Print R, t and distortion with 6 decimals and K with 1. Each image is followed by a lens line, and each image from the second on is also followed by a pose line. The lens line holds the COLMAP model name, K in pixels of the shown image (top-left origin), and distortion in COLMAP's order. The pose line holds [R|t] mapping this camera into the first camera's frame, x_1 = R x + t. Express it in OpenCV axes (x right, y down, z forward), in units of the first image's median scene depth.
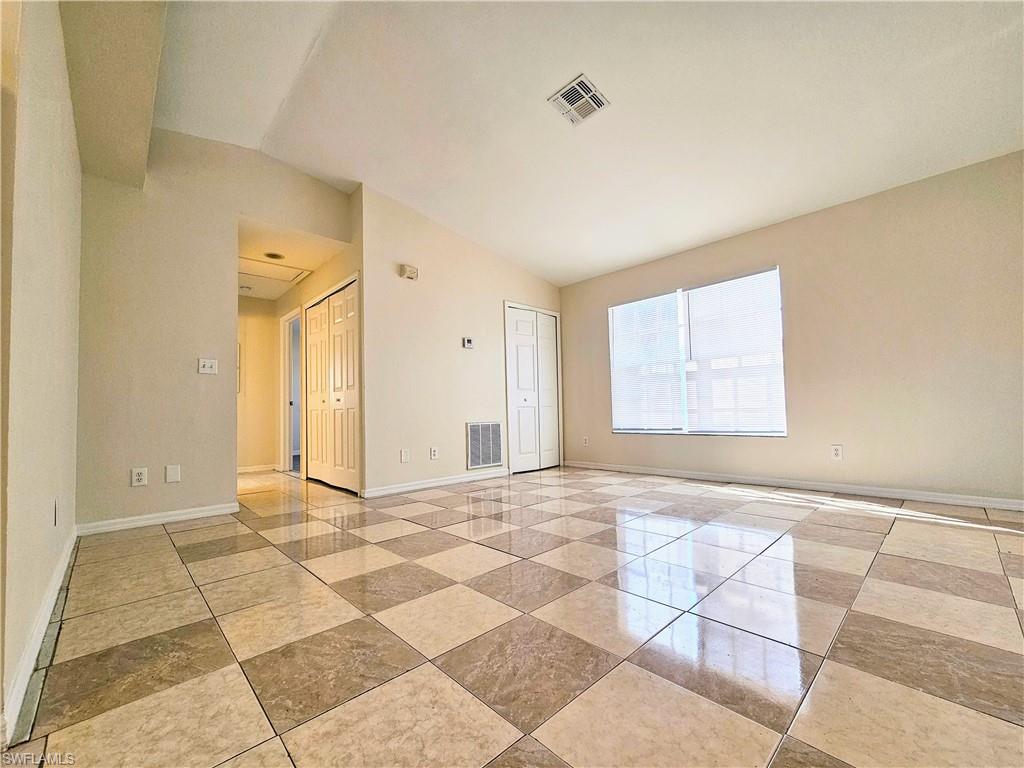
lens RADIAL K [[421.3, 0, 512.2], [0, 421.3, 393.7], [0, 0, 1]] dist [-0.001479, 0.001883]
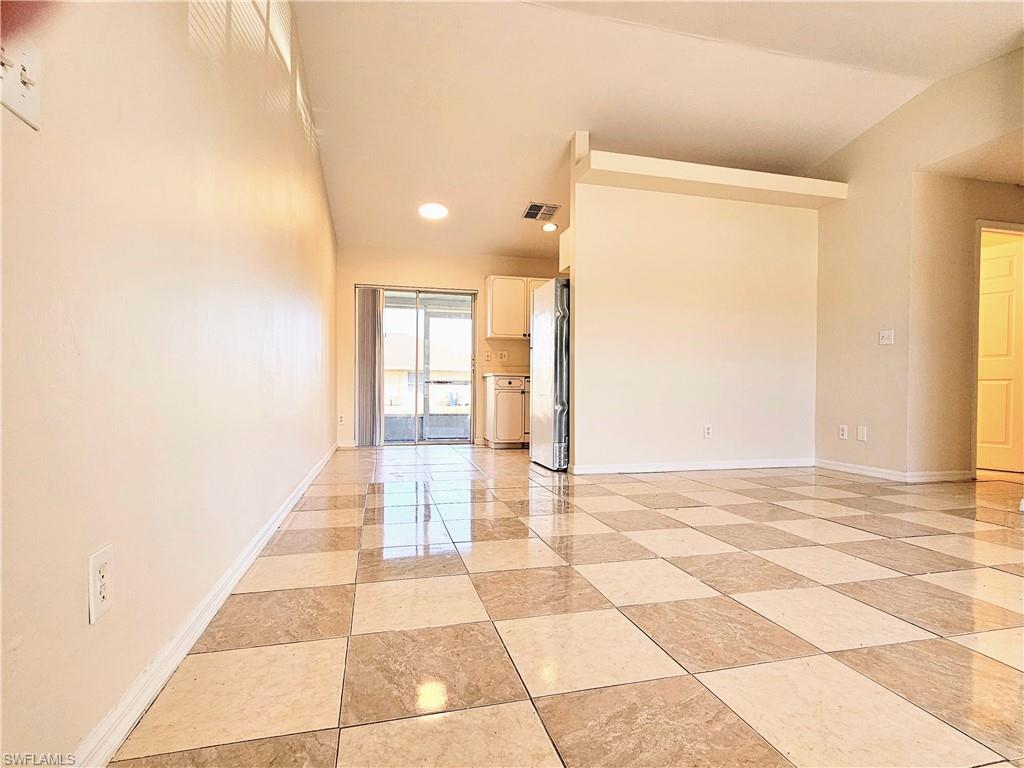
lens RADIAL K [[523.9, 0, 511.9], [0, 523.9, 398.1], [0, 0, 1]] dist [-0.000778, -0.000076]
pose [[-0.489004, 0.033703, -0.871630, 0.622052], [0.042190, 0.998998, 0.014959, 0.019409], [0.871261, -0.029459, -0.489935, 0.580657]]
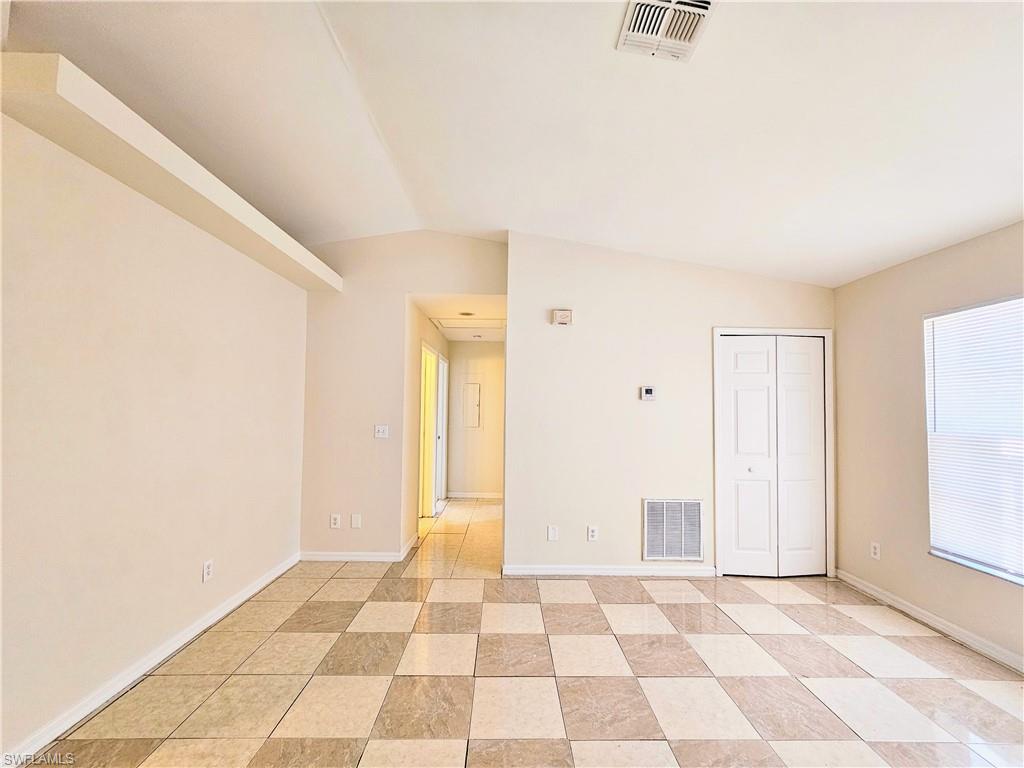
lens RADIAL K [[421.3, 0, 514.7], [0, 421.3, 392.6], [0, 0, 1]] dist [-0.001479, 0.001883]
pose [[0.733973, 0.007323, -0.679140, 0.239011], [-0.000649, 0.999949, 0.010080, -0.130326], [0.679179, -0.006957, 0.733940, 0.280000]]
